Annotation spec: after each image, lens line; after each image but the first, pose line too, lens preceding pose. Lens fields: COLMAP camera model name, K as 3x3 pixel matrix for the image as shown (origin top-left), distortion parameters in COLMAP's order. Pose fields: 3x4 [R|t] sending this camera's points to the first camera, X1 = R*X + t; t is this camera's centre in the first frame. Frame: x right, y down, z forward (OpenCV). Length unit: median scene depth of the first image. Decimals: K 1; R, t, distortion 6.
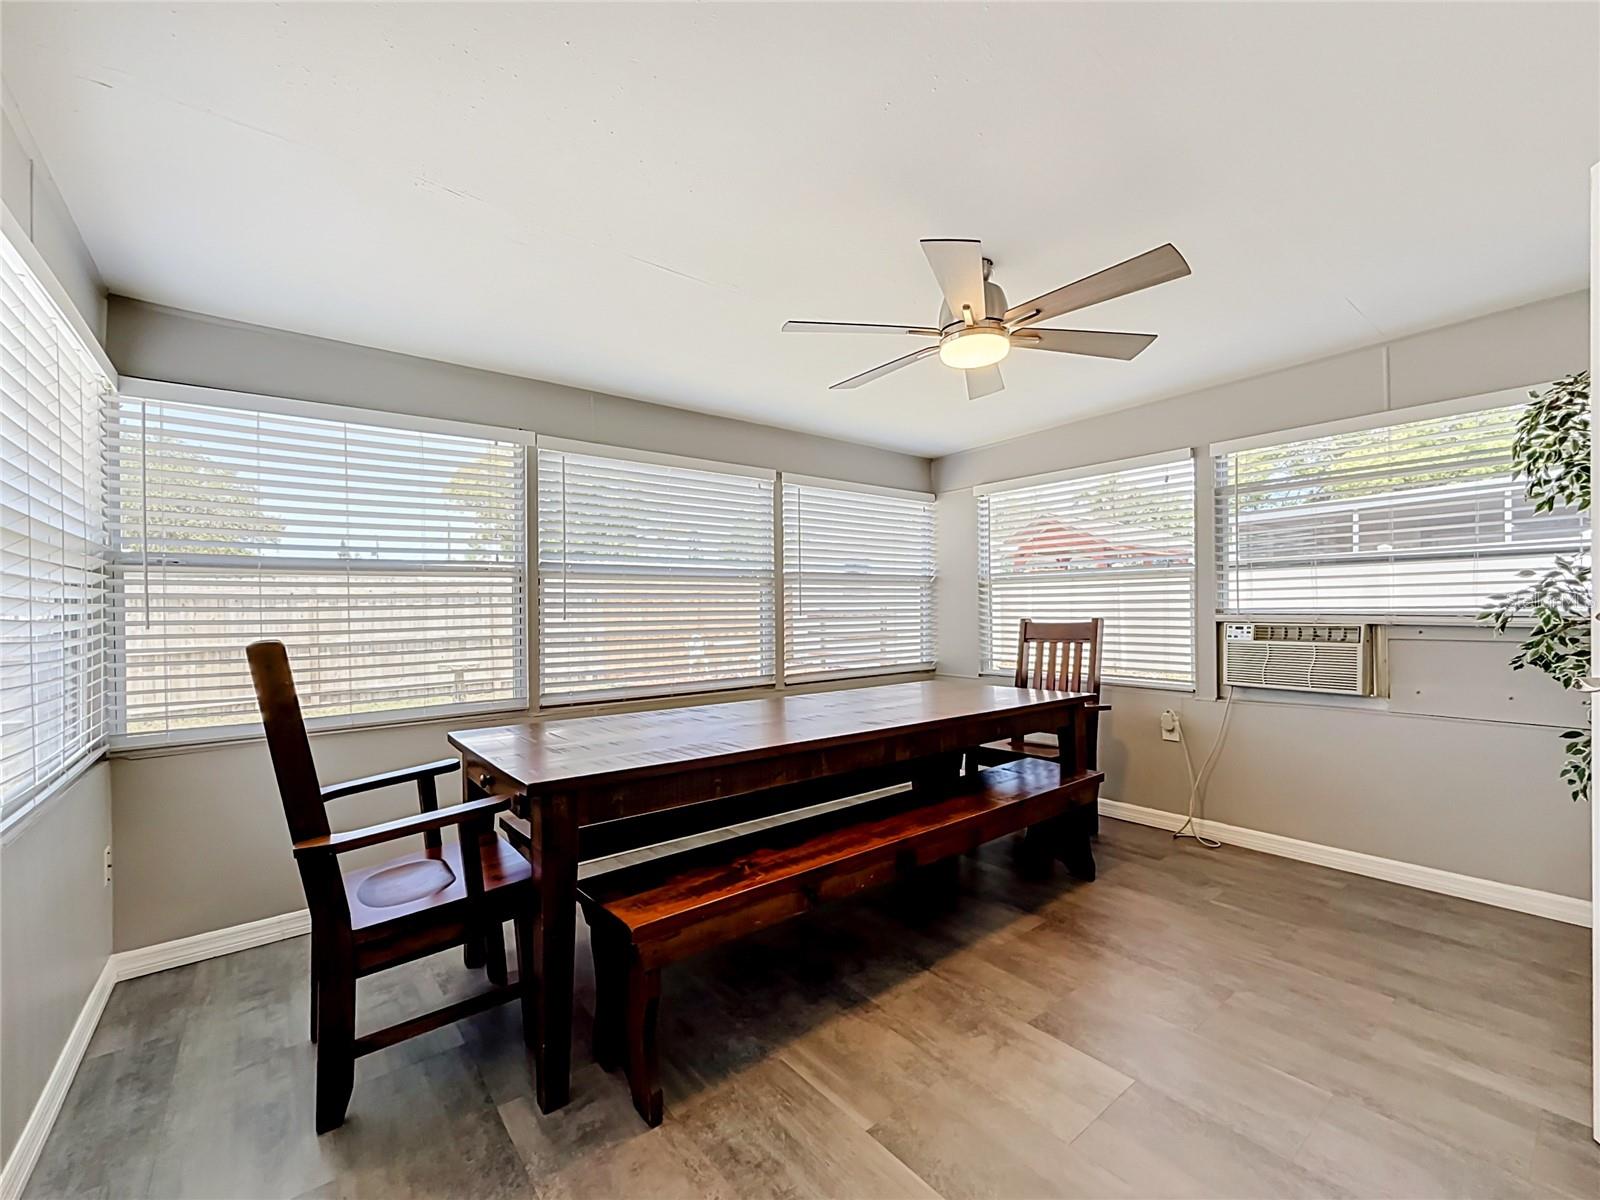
lens RADIAL K [[652.6, 0, 809.7], [0, 652.6, 608.0], [0, 0, 1]] dist [-0.000851, -0.000077]
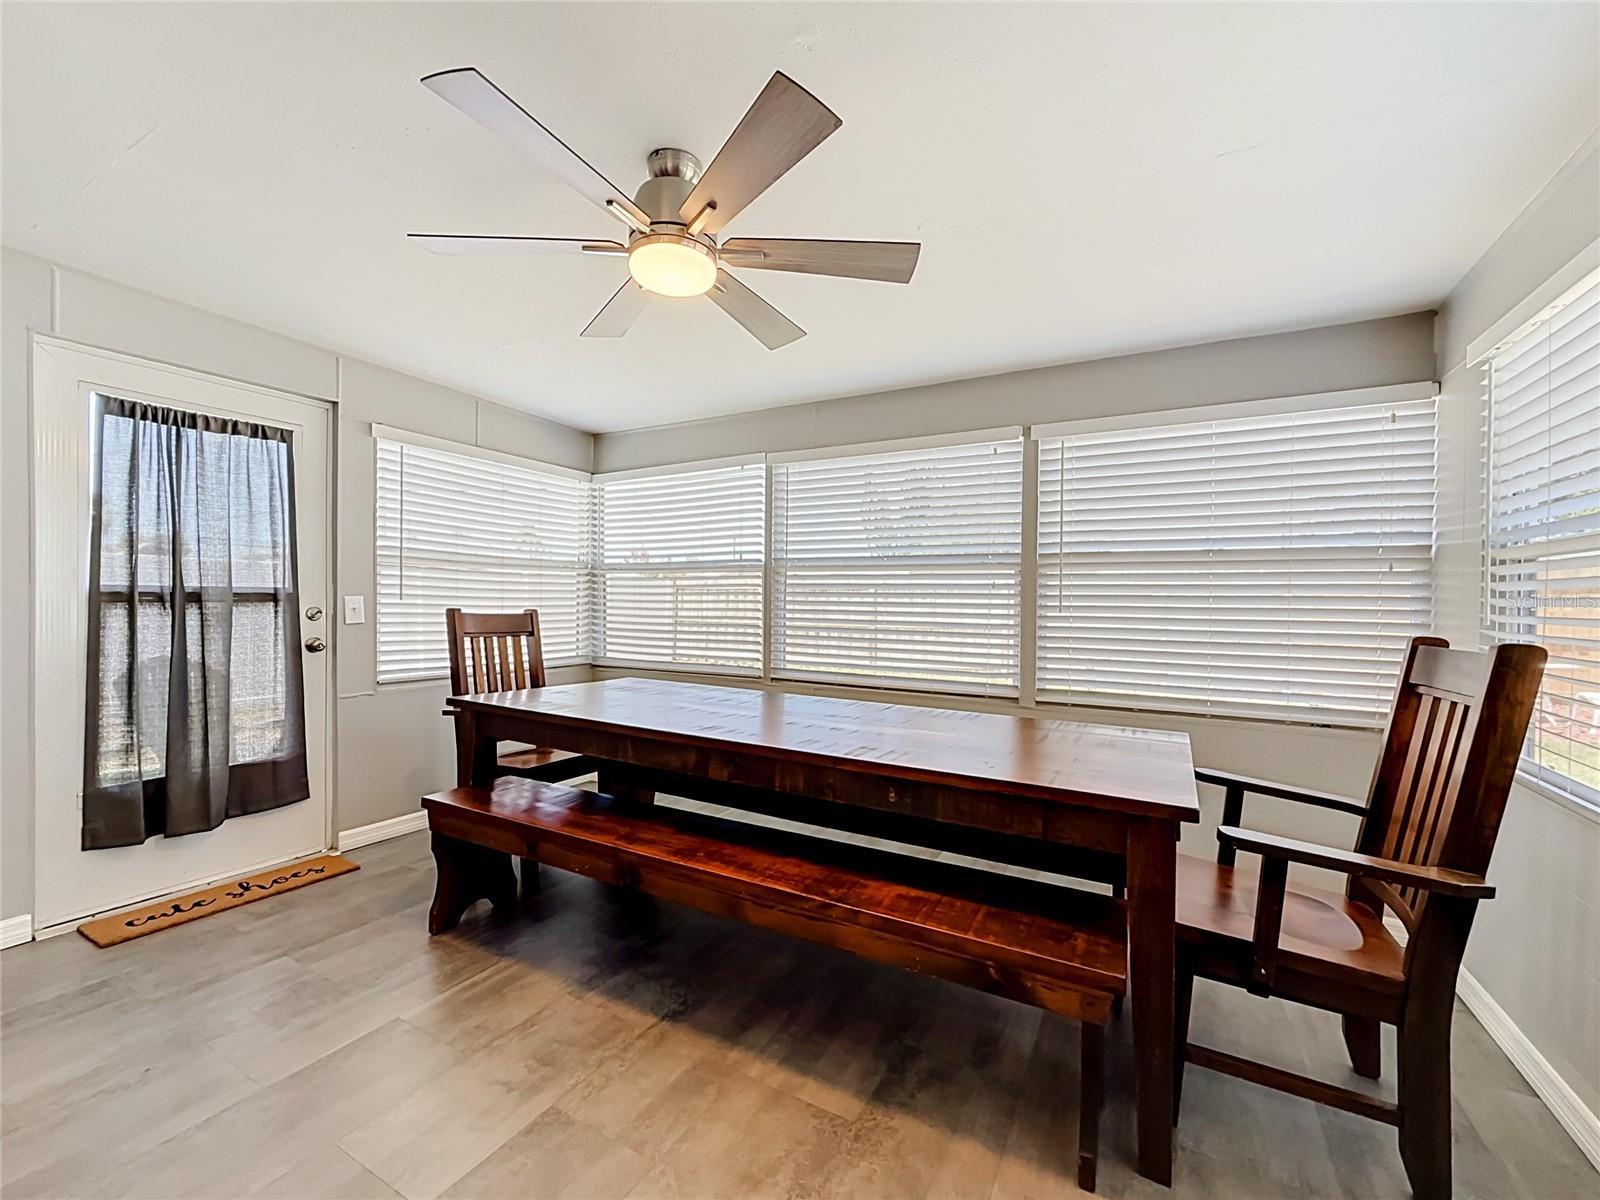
lens RADIAL K [[652.6, 0, 809.7], [0, 652.6, 608.0], [0, 0, 1]] dist [-0.000851, -0.000077]
pose [[0.392742, 0.023995, -0.919336, 1.013752], [-0.017068, 0.999678, 0.018800, -0.003574], [0.919490, 0.008308, 0.393025, 0.826160]]
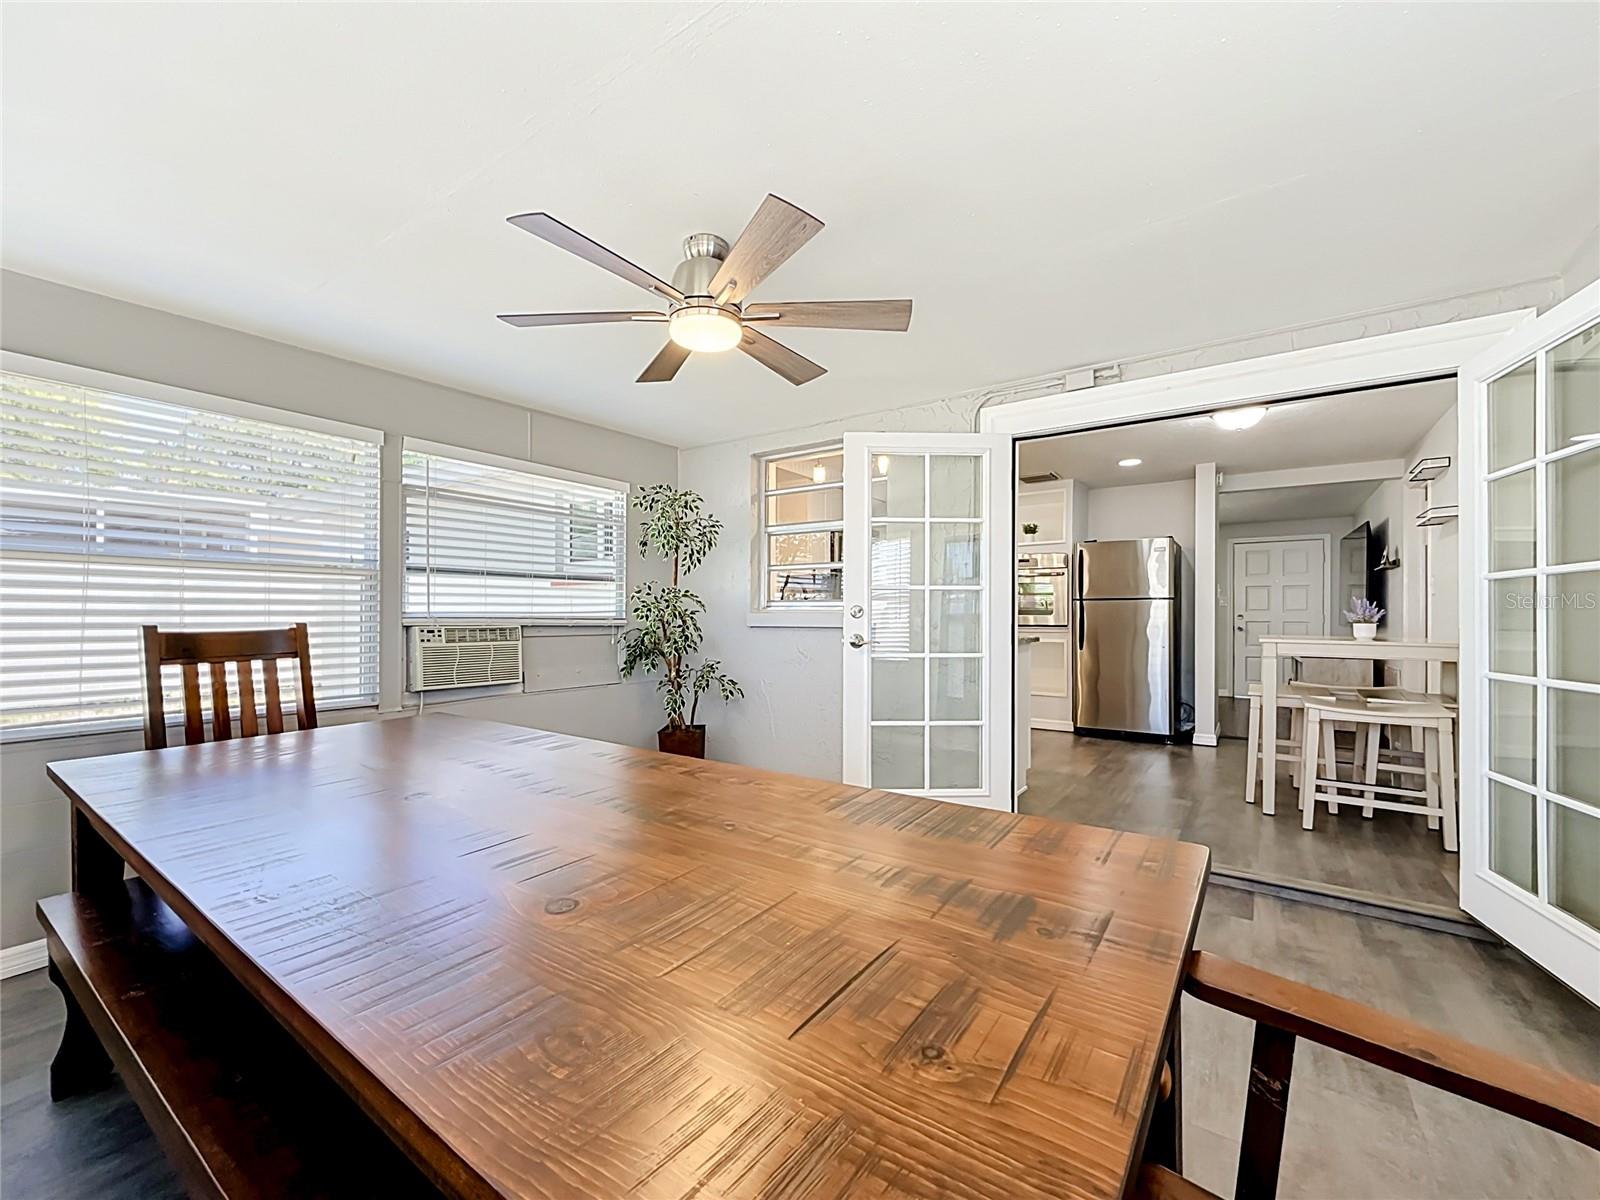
lens RADIAL K [[652.6, 0, 809.7], [0, 652.6, 608.0], [0, 0, 1]] dist [-0.000851, -0.000077]
pose [[-0.283087, 0.025361, 0.958759, -0.343735], [0.006966, 0.999678, -0.024386, 0.017108], [-0.959069, -0.000225, -0.283173, 0.550651]]
